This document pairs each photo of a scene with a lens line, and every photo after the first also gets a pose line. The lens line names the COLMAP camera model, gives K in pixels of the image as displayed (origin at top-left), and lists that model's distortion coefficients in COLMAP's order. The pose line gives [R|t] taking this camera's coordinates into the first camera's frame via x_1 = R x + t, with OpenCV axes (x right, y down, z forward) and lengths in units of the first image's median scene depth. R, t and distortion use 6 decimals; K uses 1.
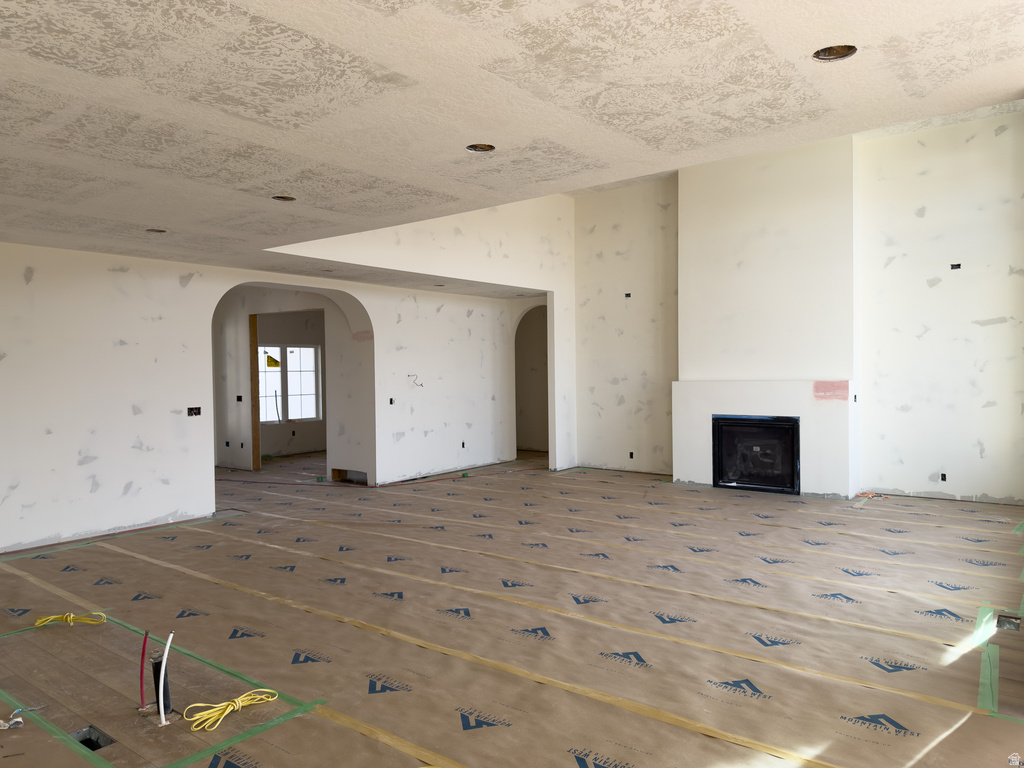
lens RADIAL K [[717.1, 0, 512.0], [0, 717.1, 384.0], [0, 0, 1]] dist [-0.000463, -0.003111]
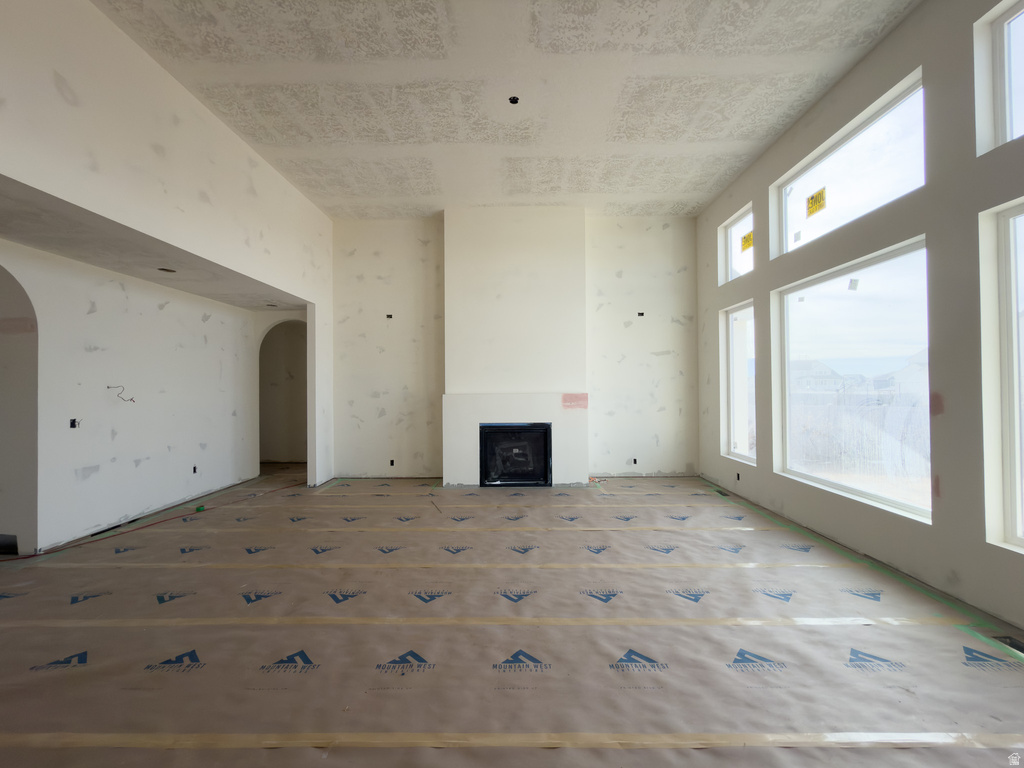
lens RADIAL K [[404.1, 0, 512.0], [0, 404.1, 384.0], [0, 0, 1]] dist [-0.001684, -0.000836]
pose [[0.795472, 0.014479, 0.605818, -0.070571], [0.006692, 0.999444, -0.032674, 0.001317], [-0.605954, 0.030045, 0.794932, 0.453963]]
